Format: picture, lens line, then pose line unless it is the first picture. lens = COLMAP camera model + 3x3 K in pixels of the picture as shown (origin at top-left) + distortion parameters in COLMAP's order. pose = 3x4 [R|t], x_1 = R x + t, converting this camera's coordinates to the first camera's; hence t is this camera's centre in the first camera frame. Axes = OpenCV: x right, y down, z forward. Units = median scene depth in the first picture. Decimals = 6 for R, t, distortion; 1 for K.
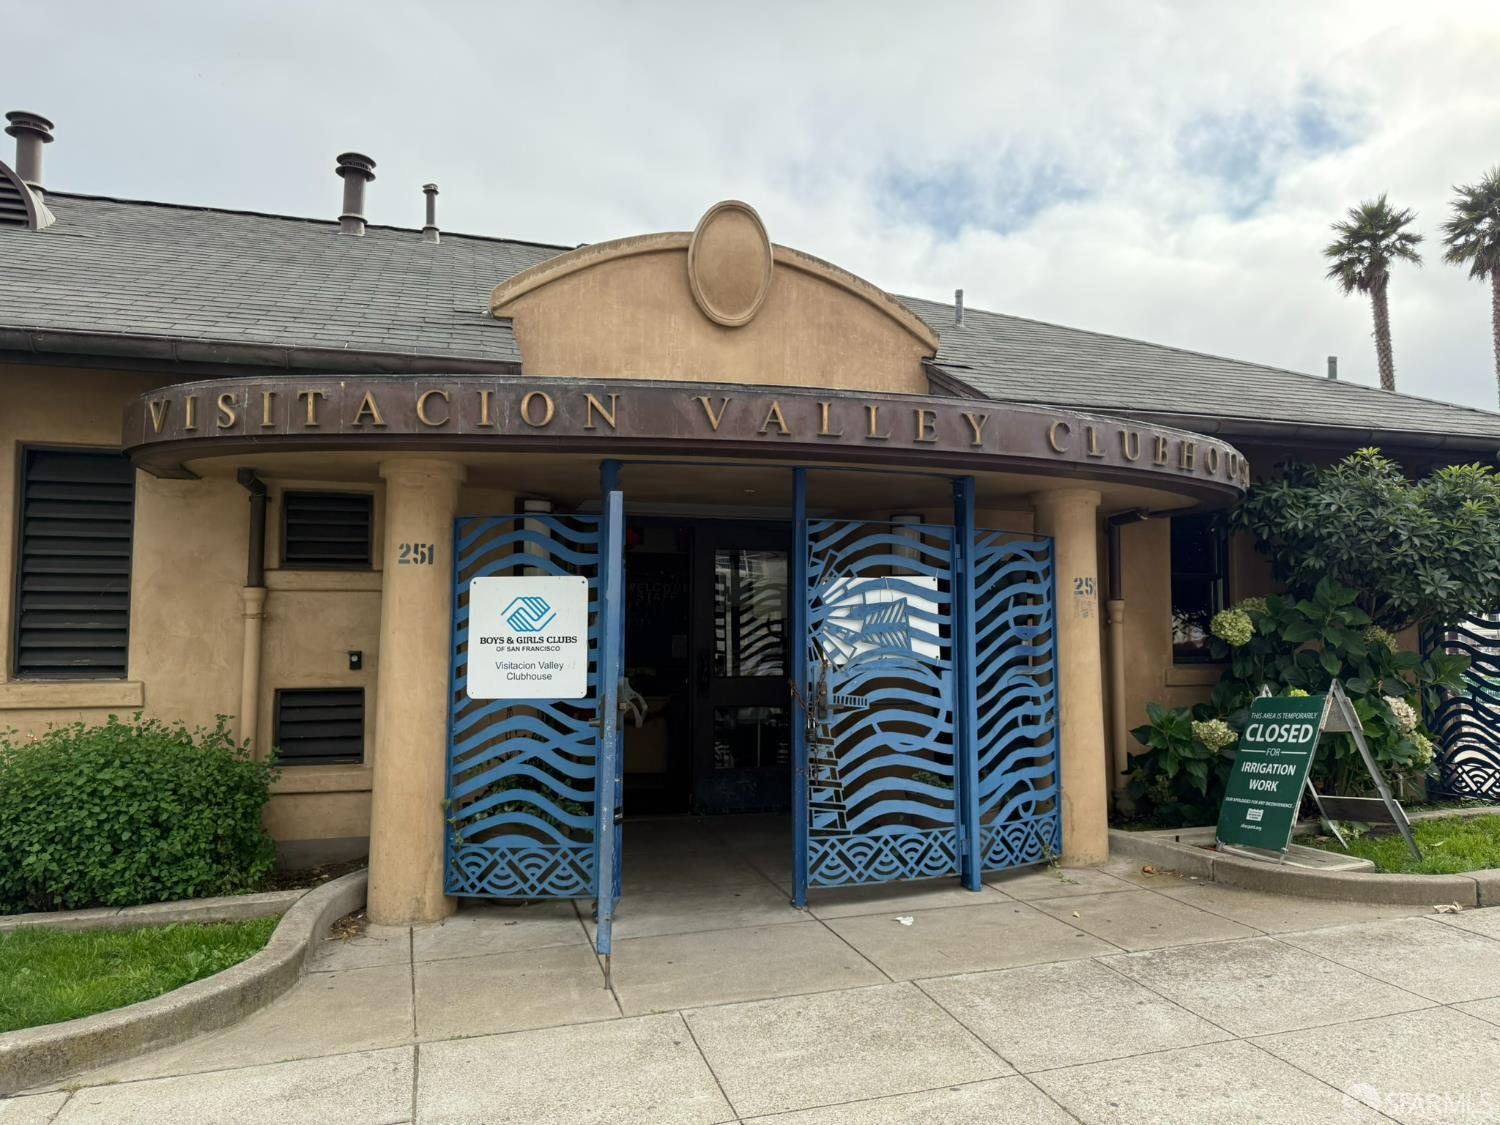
lens RADIAL K [[1055.4, 0, 750.0], [0, 1055.4, 562.5], [0, 0, 1]] dist [0.151323, -0.261709]
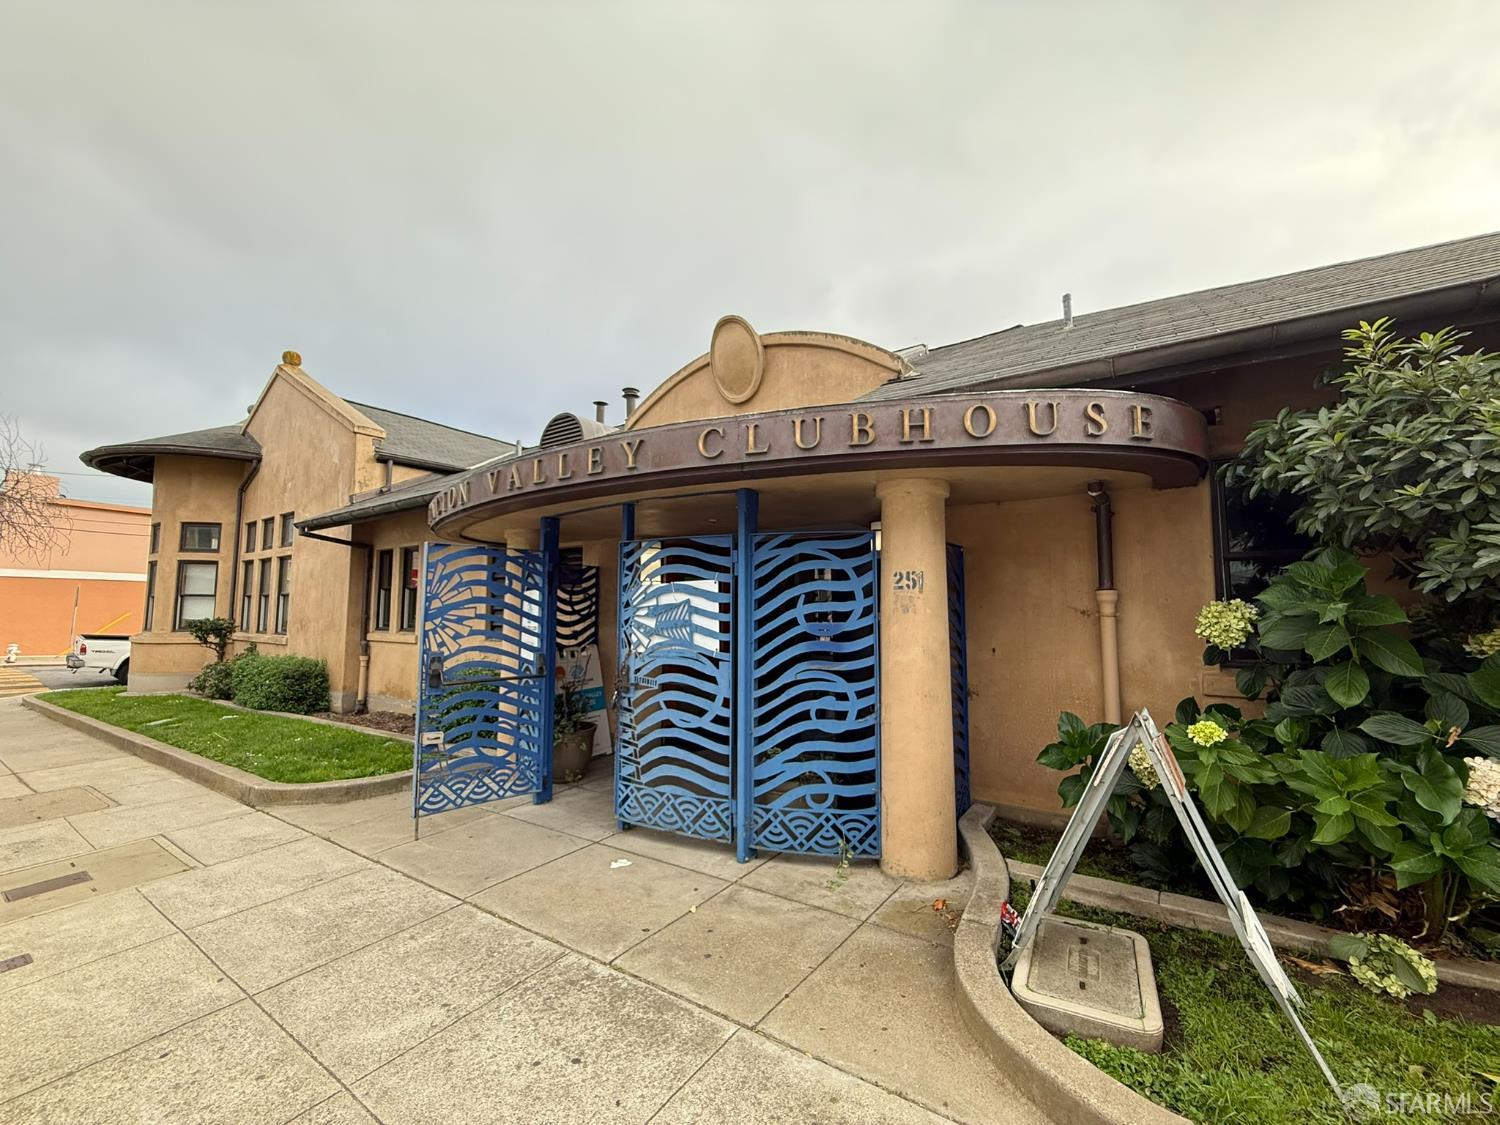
lens RADIAL K [[597.7, 0, 750.0], [0, 597.7, 562.5], [0, 0, 1]] dist [-0.001365, -0.000113]
pose [[0.625940, -0.062433, -0.777368, 0.718752], [0.053986, 0.997868, -0.036673, 0.020400], [0.778000, -0.019012, 0.627976, 0.628053]]
